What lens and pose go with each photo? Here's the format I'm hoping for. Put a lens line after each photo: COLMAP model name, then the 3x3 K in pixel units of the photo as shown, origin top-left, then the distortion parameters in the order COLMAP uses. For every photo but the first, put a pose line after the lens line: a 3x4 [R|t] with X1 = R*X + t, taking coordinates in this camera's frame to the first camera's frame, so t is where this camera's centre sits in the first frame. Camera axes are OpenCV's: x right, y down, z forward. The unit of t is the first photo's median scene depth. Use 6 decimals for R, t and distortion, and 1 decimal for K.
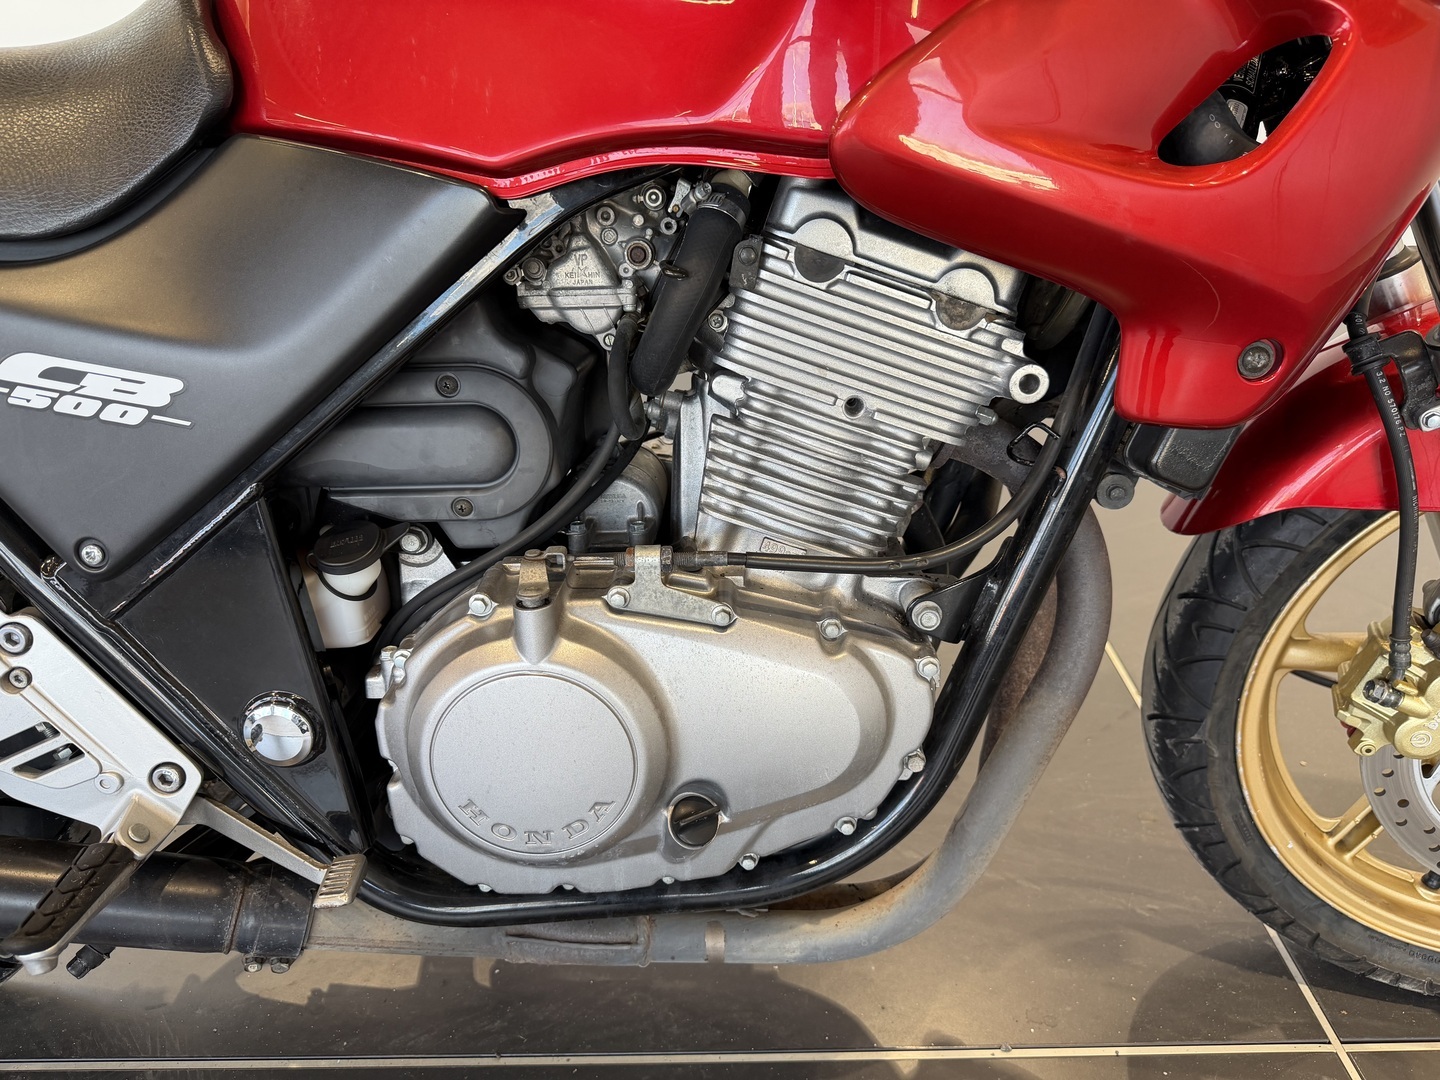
lens RADIAL K [[1017.1, 0, 720.0], [0, 1017.1, 540.0], [0, 0, 1]] dist [0.022775, -0.040921]
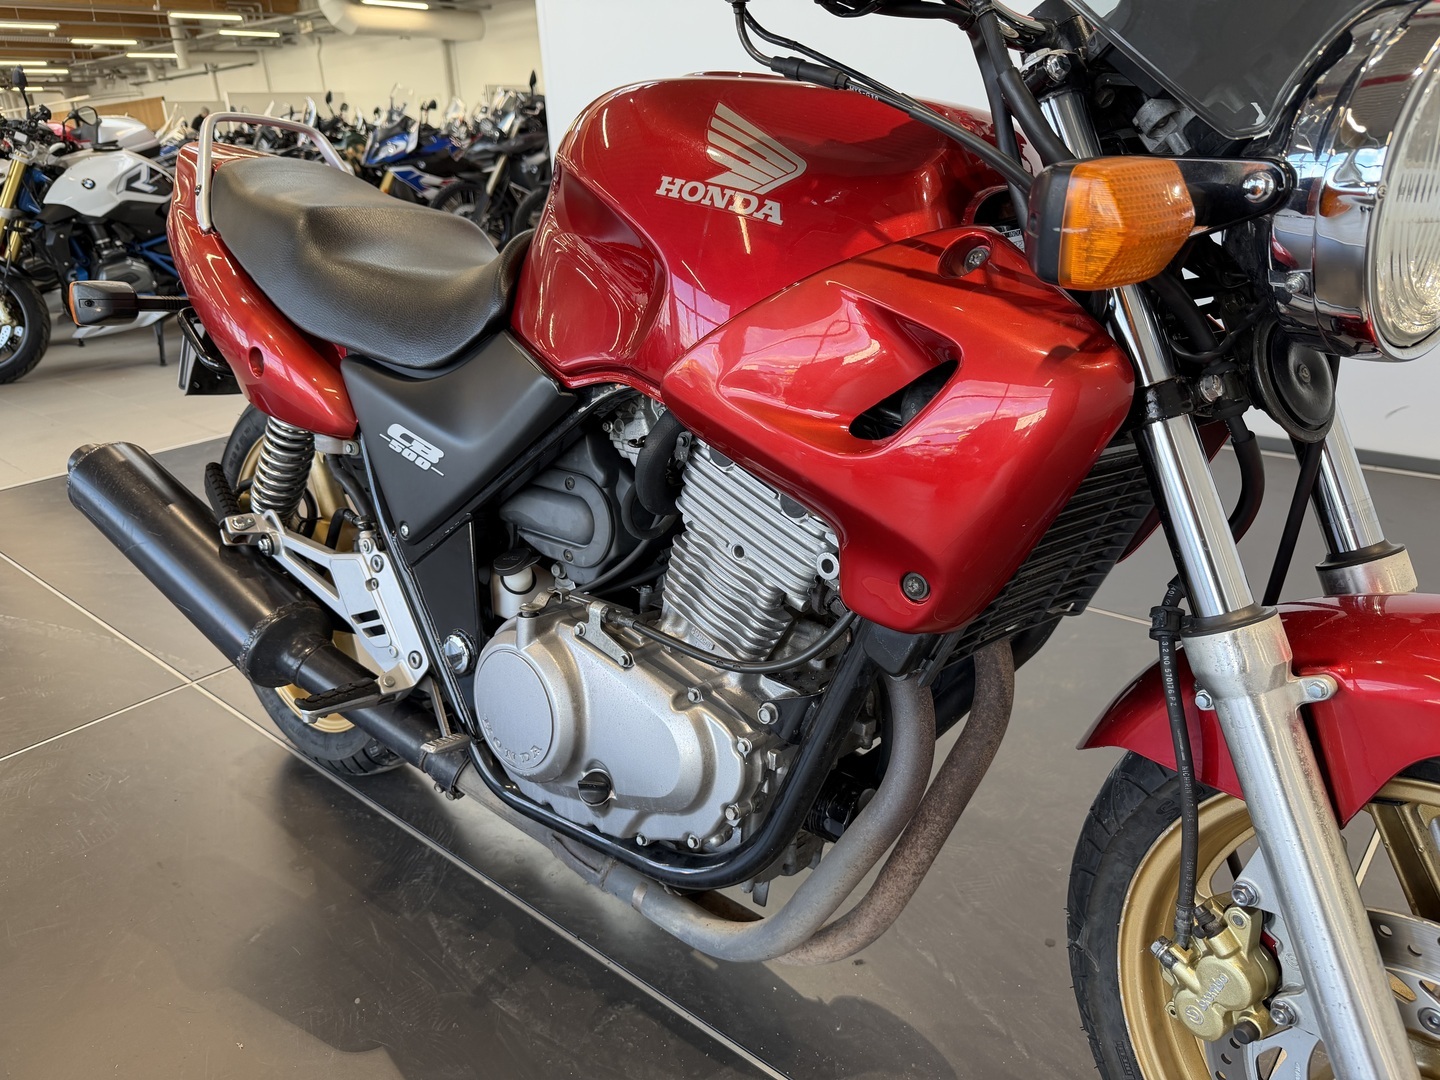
lens RADIAL K [[1017.1, 0, 720.0], [0, 1017.1, 540.0], [0, 0, 1]] dist [0.022775, -0.040921]
pose [[0.763513, 0.233466, -0.602114, 0.948450], [-0.283233, 0.958967, 0.012679, -0.152899], [0.580368, 0.160858, 0.798309, -0.172785]]
